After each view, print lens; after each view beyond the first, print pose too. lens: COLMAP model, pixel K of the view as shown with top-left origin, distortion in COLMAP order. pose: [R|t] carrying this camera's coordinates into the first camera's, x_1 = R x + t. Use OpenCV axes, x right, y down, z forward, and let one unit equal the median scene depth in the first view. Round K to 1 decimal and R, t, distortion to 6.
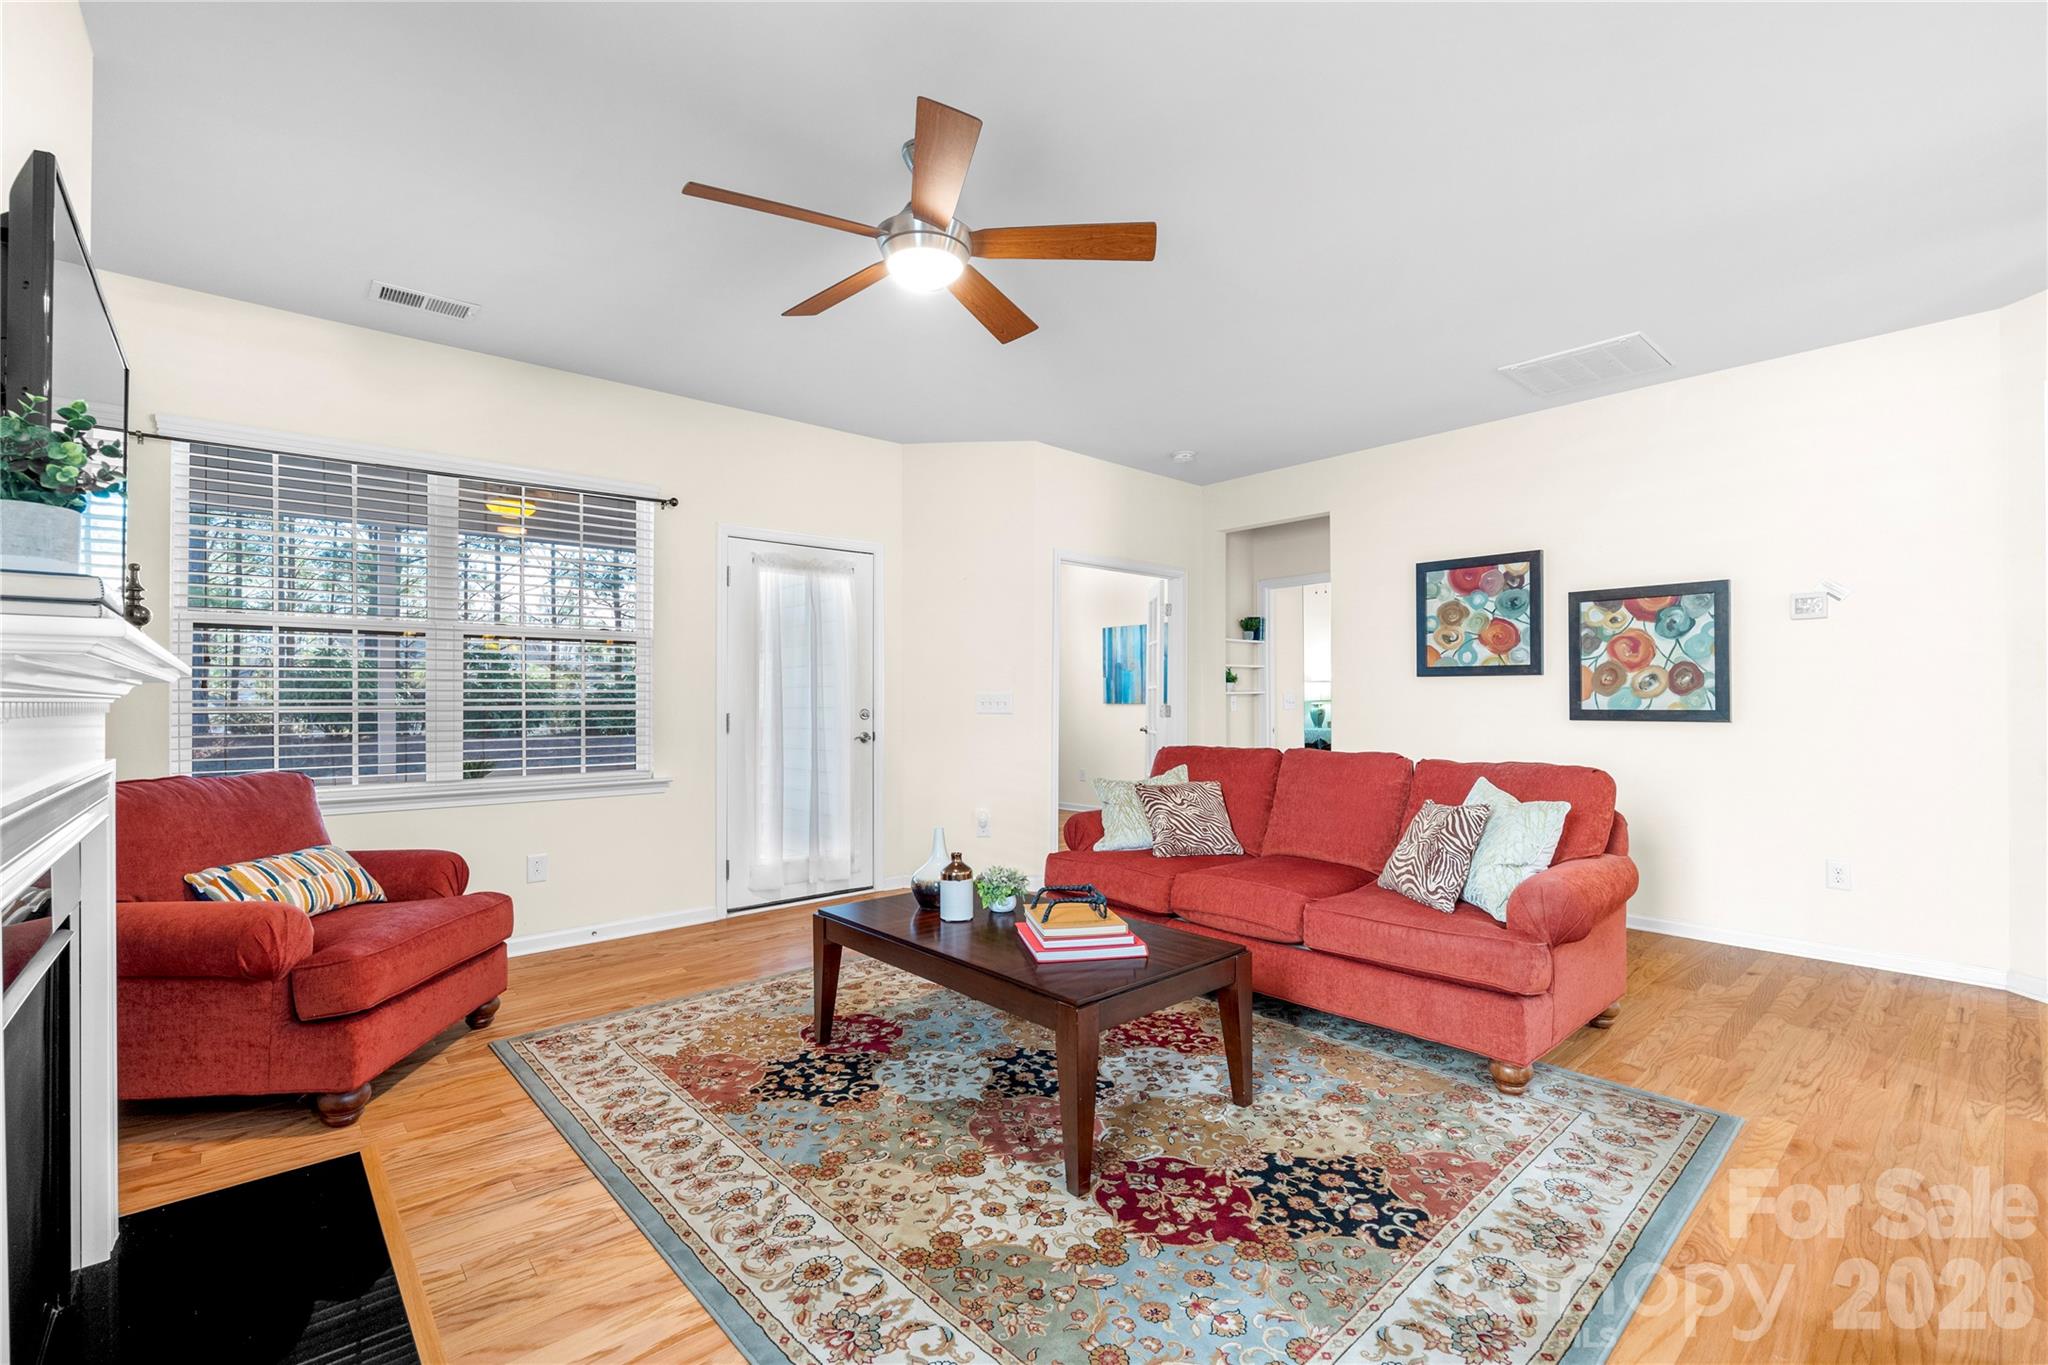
lens RADIAL K [[882.5, 0, 1019.9], [0, 882.5, 681.5], [0, 0, 1]] dist [0.000020, -0.000051]
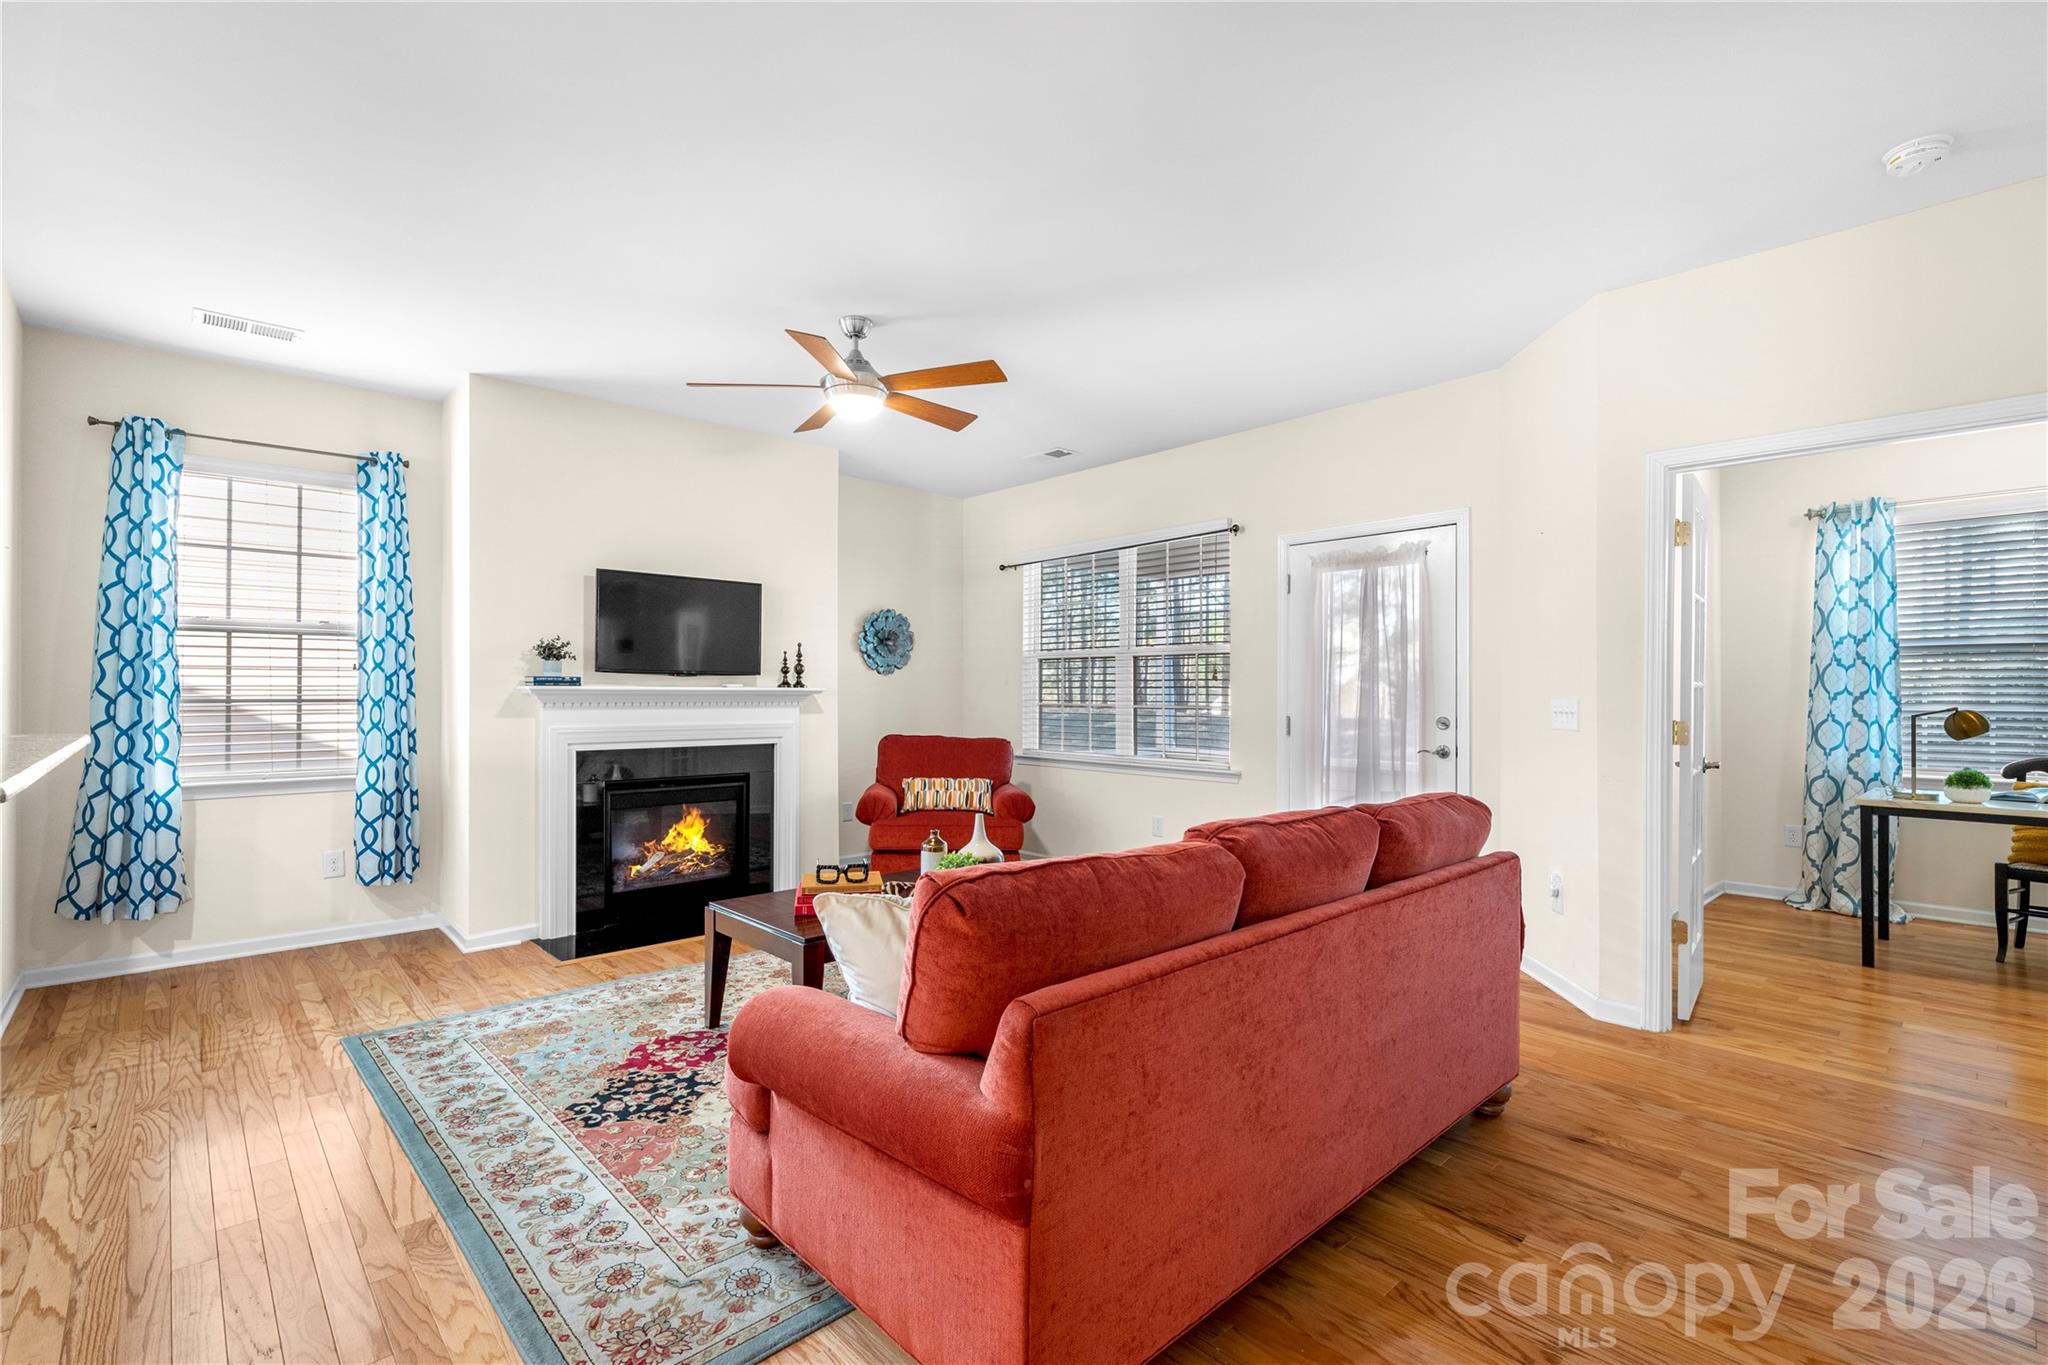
lens RADIAL K [[917.4, 0, 1027.6], [0, 917.4, 682.6], [0, 0, 1]] dist [0.001681, 0.000307]
pose [[0.032701, -0.006425, -0.999445, 1.676599], [0.017144, 0.999836, -0.005866, -0.006571], [0.999318, -0.016943, 0.032806, 1.492452]]
